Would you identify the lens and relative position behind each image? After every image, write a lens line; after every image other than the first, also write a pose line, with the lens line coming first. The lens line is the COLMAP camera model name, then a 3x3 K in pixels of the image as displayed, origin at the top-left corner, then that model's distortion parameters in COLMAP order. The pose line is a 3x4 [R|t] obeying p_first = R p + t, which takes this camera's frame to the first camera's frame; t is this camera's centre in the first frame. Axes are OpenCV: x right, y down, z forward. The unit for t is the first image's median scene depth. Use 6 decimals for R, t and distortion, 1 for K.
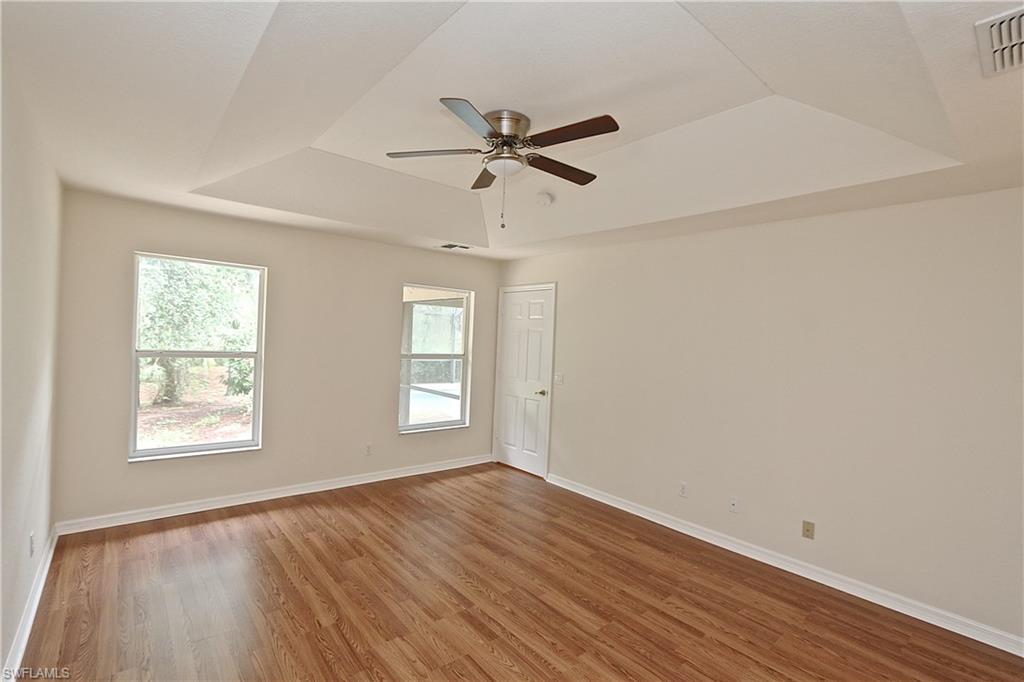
lens RADIAL K [[468.3, 0, 508.0], [0, 468.3, 342.9], [0, 0, 1]] dist [-0.023015, 0.004319]
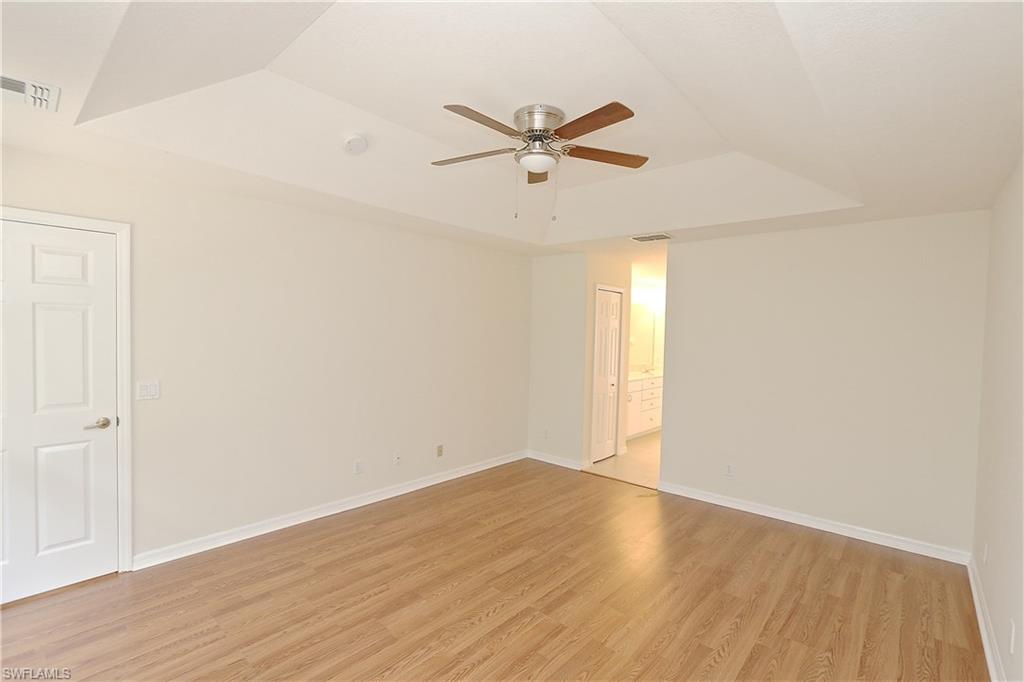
lens RADIAL K [[468.3, 0, 506.8], [0, 468.3, 341.4], [0, 0, 1]] dist [-0.023015, 0.004319]
pose [[-0.145160, -0.067793, 0.987083, -0.813084], [-0.015941, 0.997681, 0.066176, -0.048646], [-0.989280, -0.006129, -0.145904, 0.973197]]
